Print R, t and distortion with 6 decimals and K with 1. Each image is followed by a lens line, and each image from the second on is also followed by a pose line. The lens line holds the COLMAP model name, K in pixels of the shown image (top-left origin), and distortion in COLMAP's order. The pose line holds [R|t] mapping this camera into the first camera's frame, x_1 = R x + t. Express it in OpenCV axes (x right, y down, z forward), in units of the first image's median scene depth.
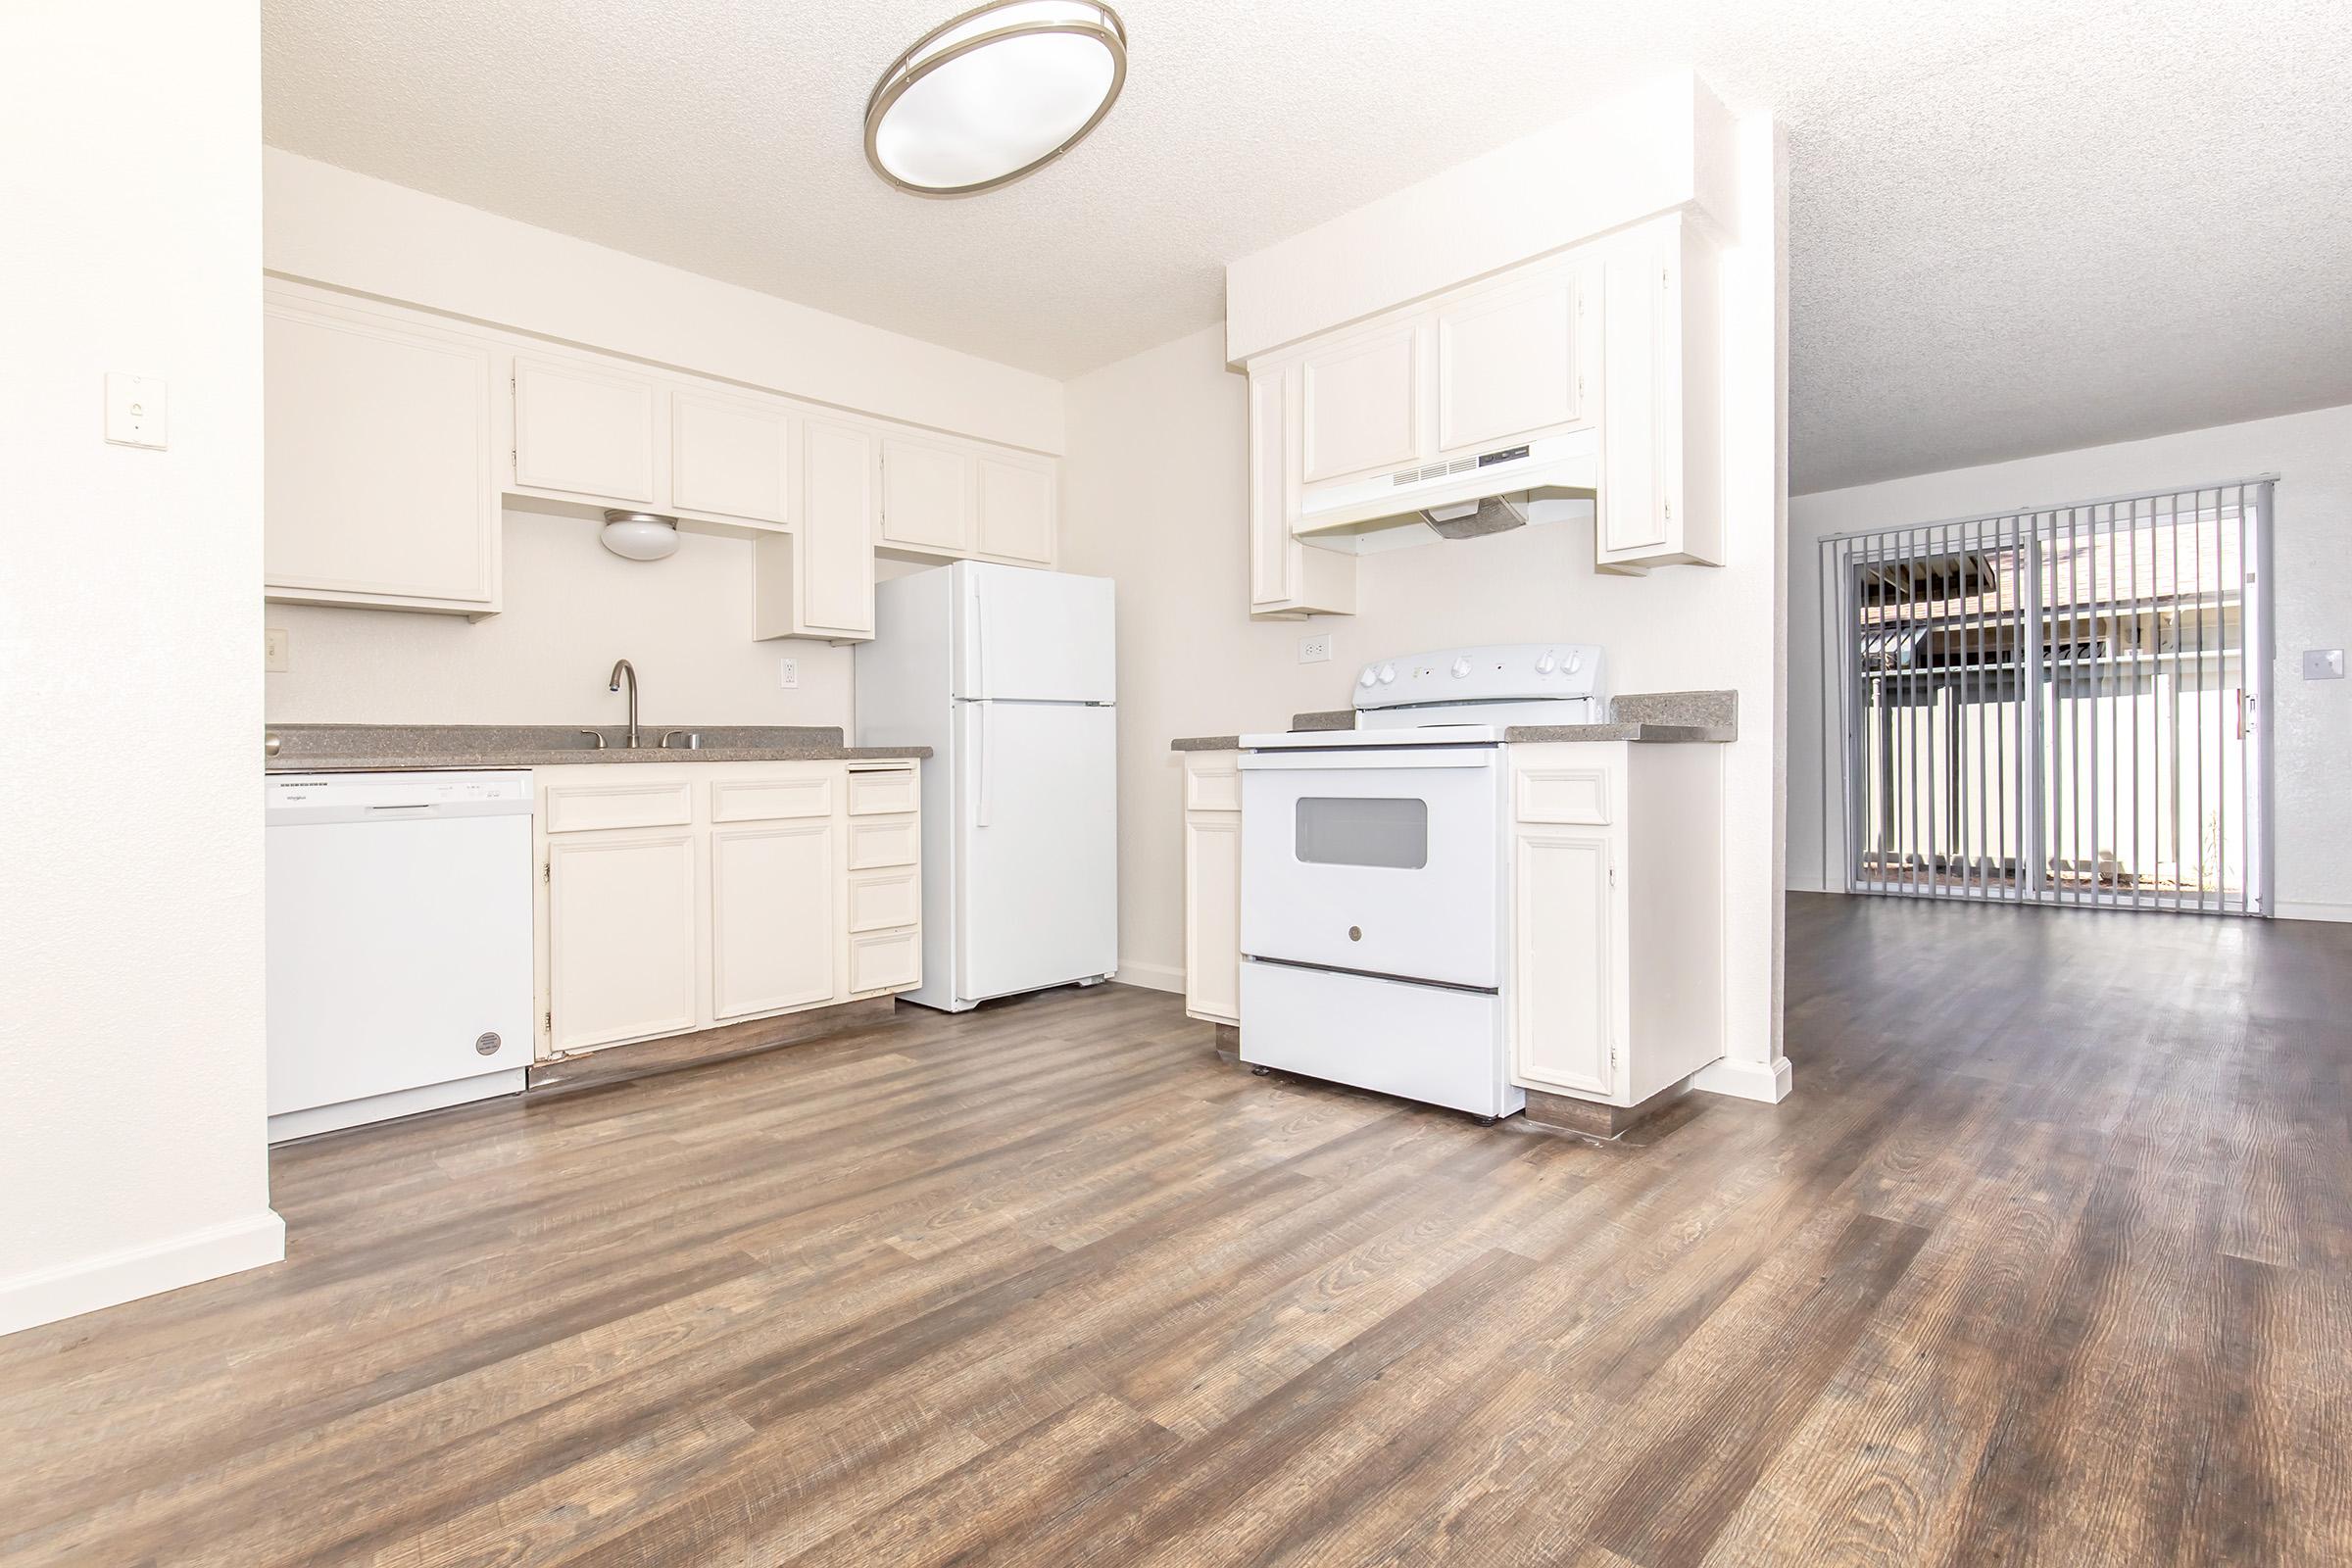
lens RADIAL K [[1088.1, 0, 1162.6], [0, 1088.1, 799.2], [0, 0, 1]] dist [0.020418, -0.000371]
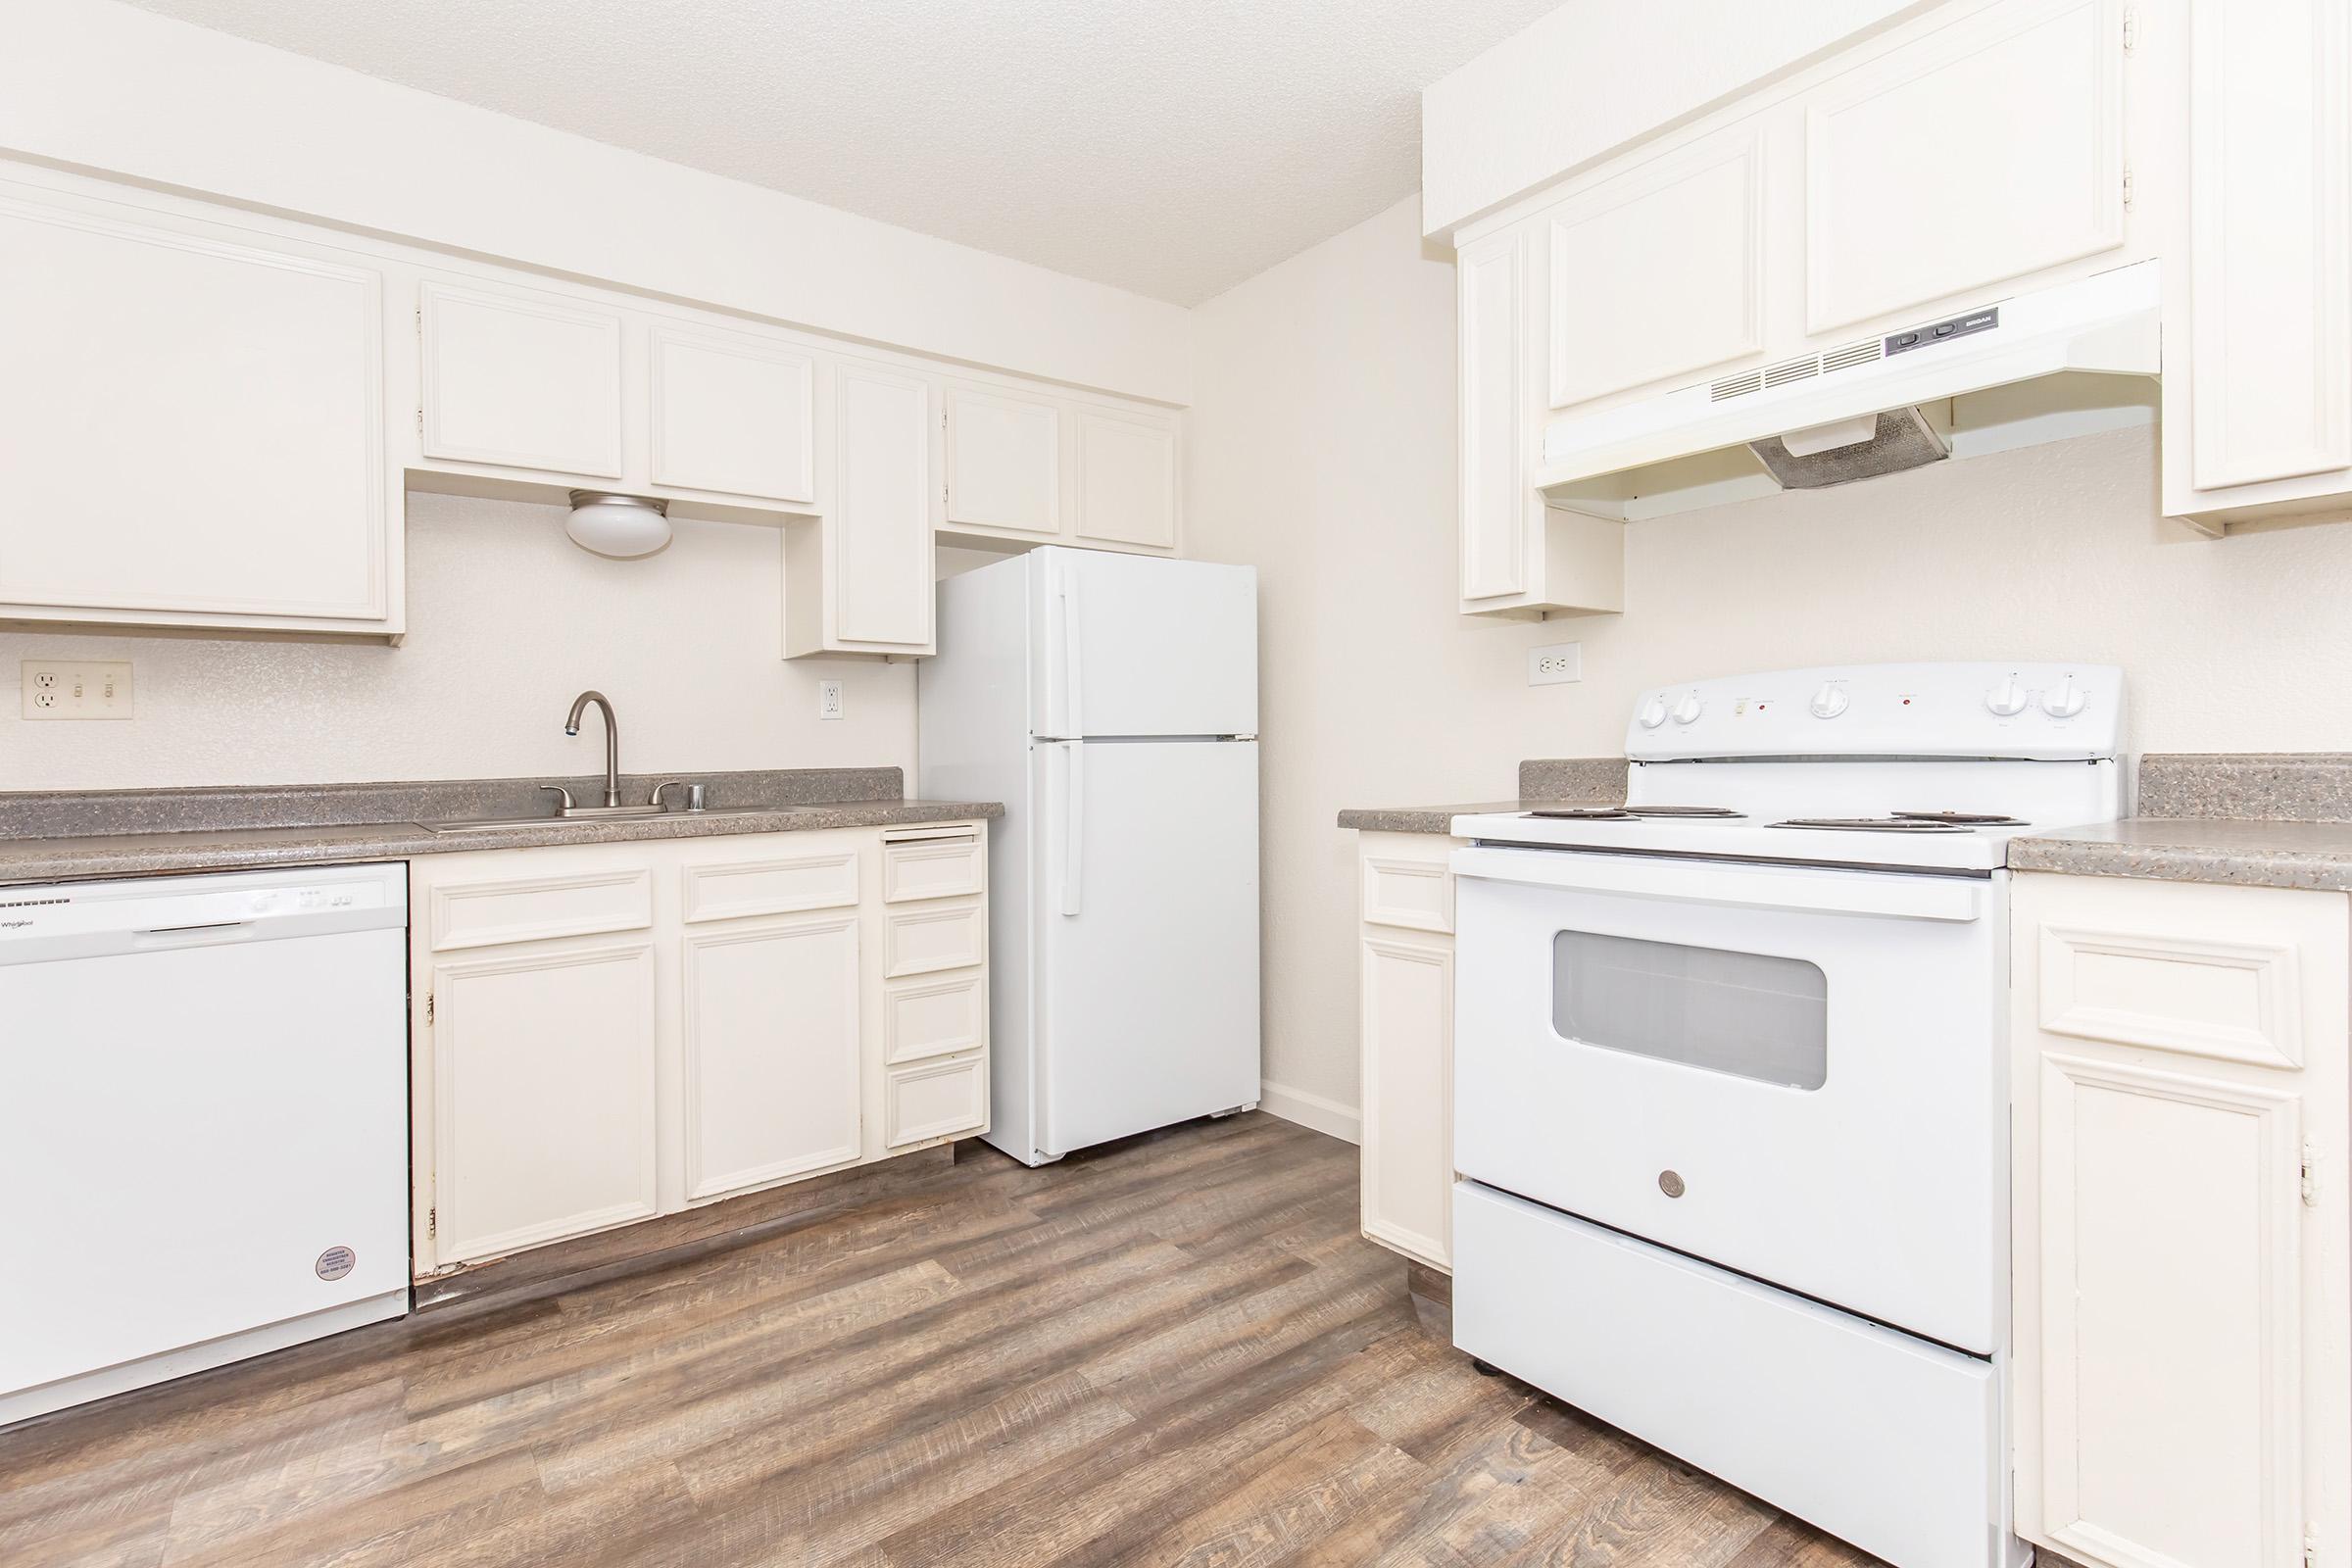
lens RADIAL K [[1088.1, 0, 1175.4], [0, 1088.1, 772.4], [0, 0, 1]] dist [0.020418, -0.000371]
pose [[0.991480, 0.001404, -0.130252, -0.003424], [-0.003133, 0.999910, -0.013070, -0.068357], [0.130222, 0.013366, 0.991395, 0.335817]]
